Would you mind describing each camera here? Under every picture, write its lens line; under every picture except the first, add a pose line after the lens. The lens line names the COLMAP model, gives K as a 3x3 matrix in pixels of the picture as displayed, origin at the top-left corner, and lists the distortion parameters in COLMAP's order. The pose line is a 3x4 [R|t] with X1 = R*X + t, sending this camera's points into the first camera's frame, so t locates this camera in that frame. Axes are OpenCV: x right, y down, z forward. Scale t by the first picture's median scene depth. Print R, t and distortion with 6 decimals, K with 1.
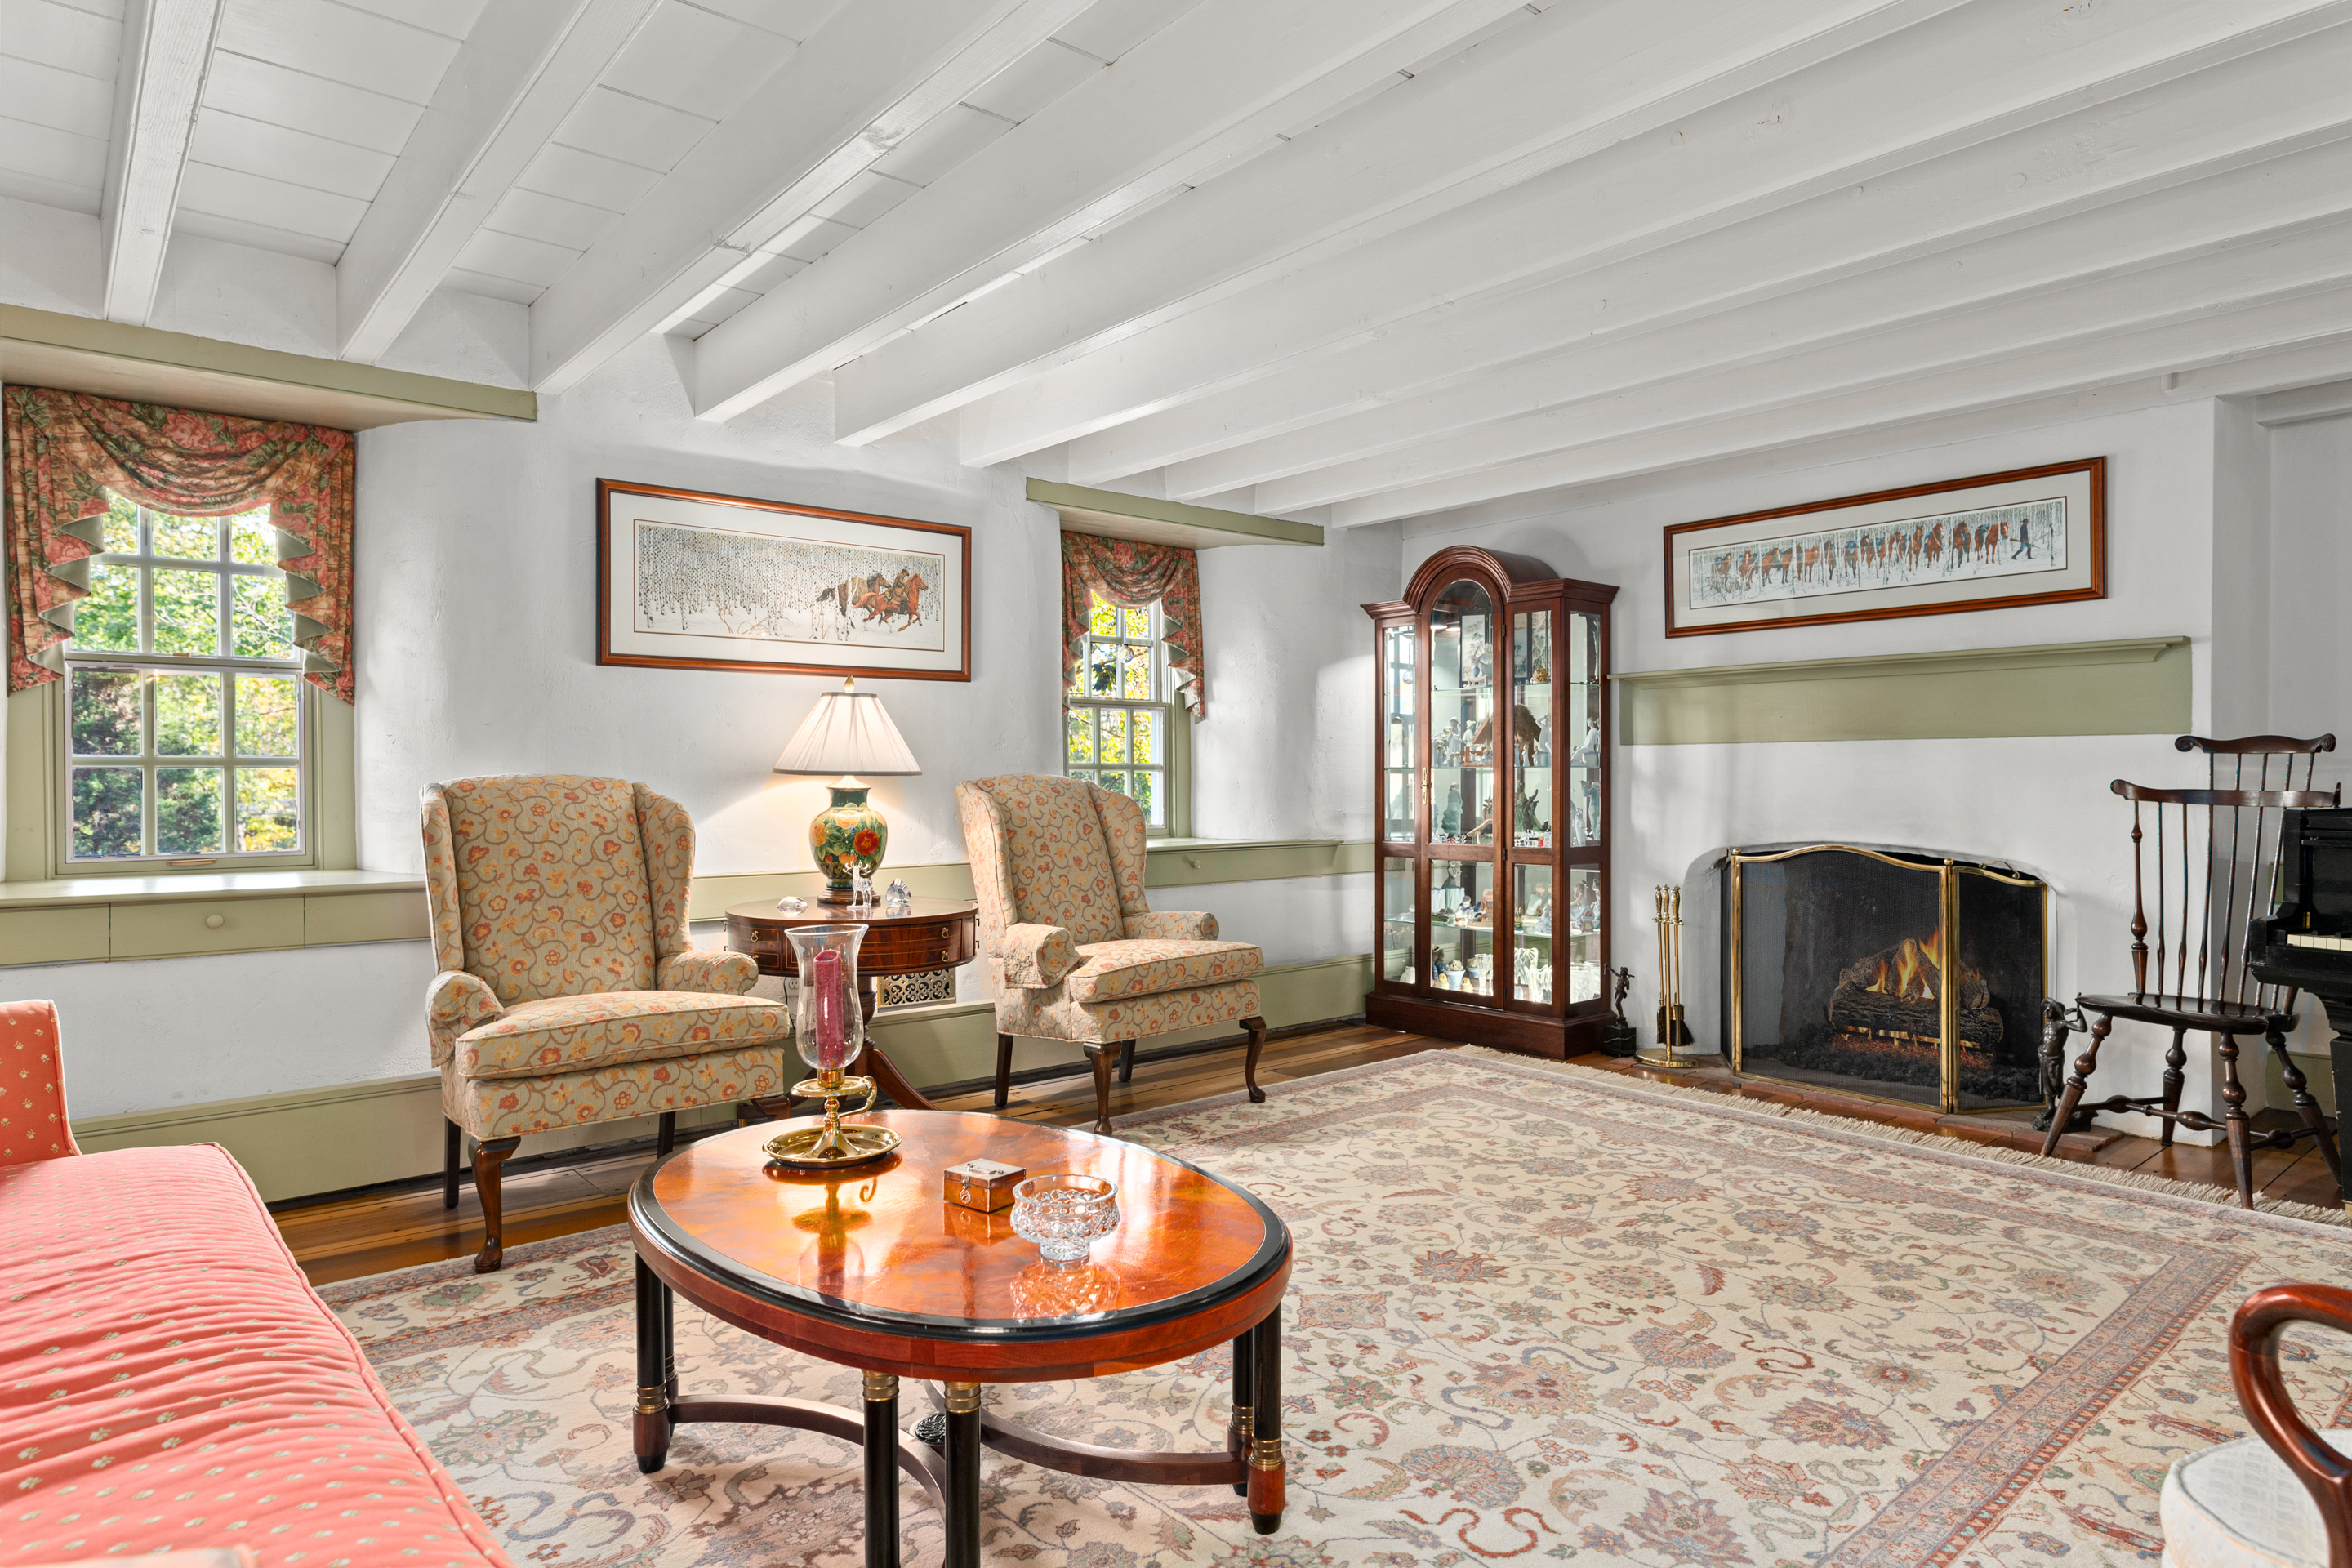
lens RADIAL K [[1358.7, 0, 1180.0], [0, 1358.7, 767.8], [0, 0, 1]] dist [0.002137, -0.002057]
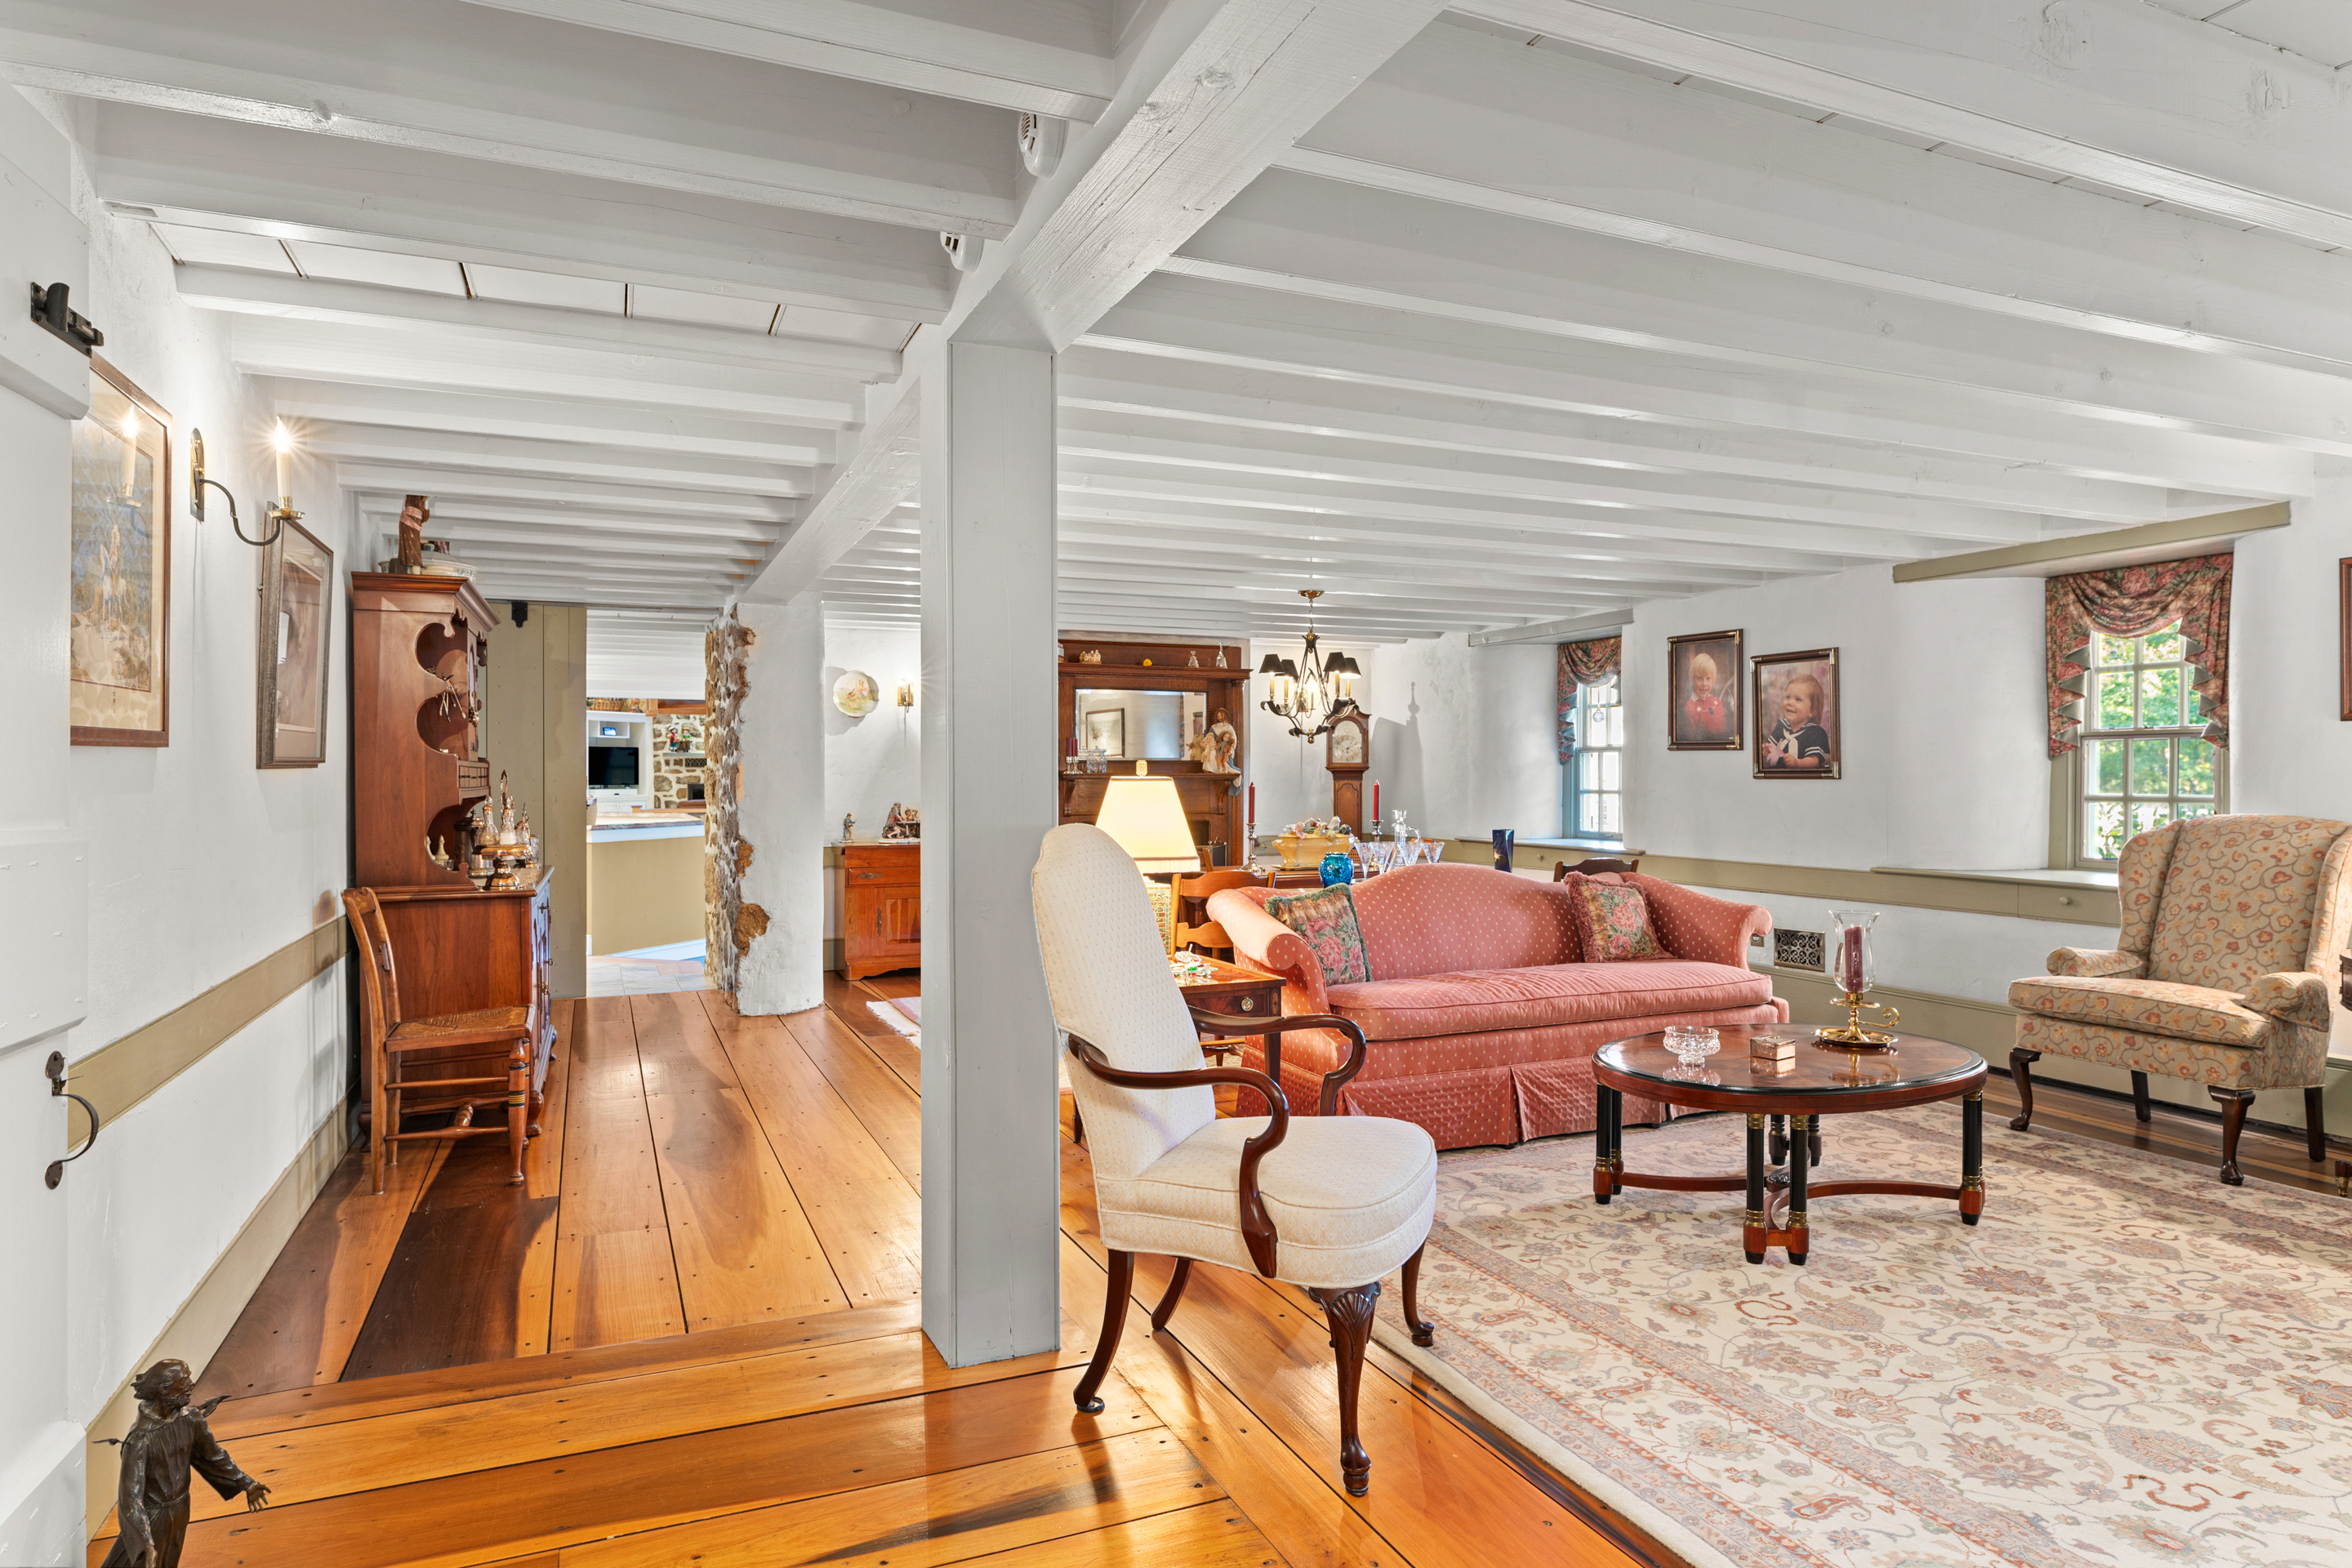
lens RADIAL K [[1358.7, 0, 1180.0], [0, 1358.7, 767.8], [0, 0, 1]] dist [0.002137, -0.002057]
pose [[-0.289833, -0.000412, -0.957077, 1.081936], [0.007520, 0.999968, -0.002708, -0.045714], [0.957048, -0.007982, -0.289821, 0.441381]]
